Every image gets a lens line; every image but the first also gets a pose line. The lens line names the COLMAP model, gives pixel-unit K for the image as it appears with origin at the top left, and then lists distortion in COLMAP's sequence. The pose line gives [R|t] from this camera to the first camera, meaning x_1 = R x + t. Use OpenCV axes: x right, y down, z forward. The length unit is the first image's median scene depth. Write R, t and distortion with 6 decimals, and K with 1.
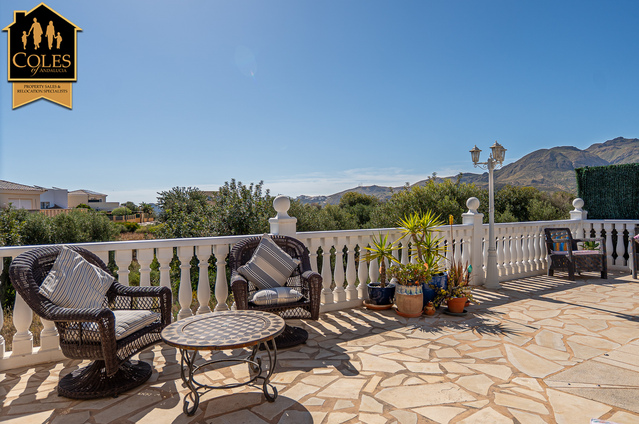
lens RADIAL K [[412.9, 0, 317.7], [0, 412.9, 212.2], [0, 0, 1]] dist [-0.006992, 0.000719]
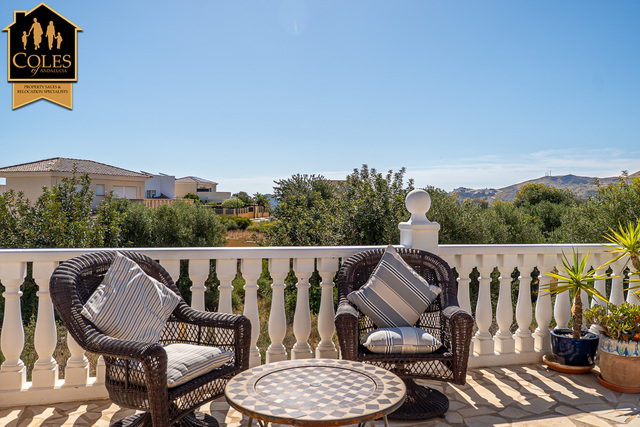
lens RADIAL K [[549.1, 0, 316.1], [0, 549.1, 213.0], [0, 0, 1]] dist [-0.007191, 0.010829]
pose [[0.956315, 0.030031, -0.290790, 0.014509], [-0.027848, 0.999544, 0.011644, -0.007345], [0.291008, -0.003037, 0.956716, 0.079795]]
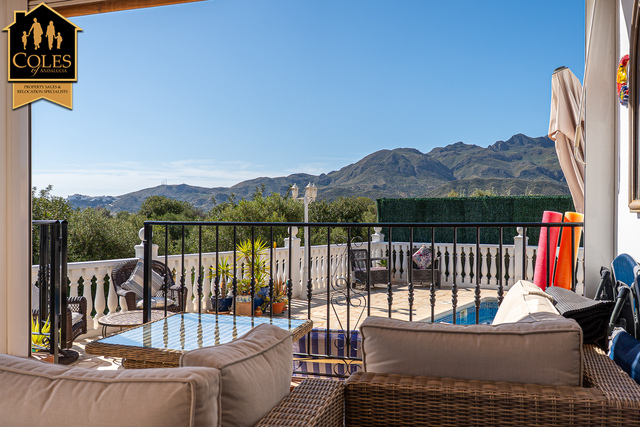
lens RADIAL K [[549.1, 0, 317.5], [0, 549.1, 210.9], [0, 0, 1]] dist [-0.007191, 0.010829]
pose [[0.929501, 0.020657, 0.368241, -0.201302], [-0.014218, 0.999695, -0.020191, -0.059238], [-0.368546, 0.013532, 0.929511, -0.693311]]
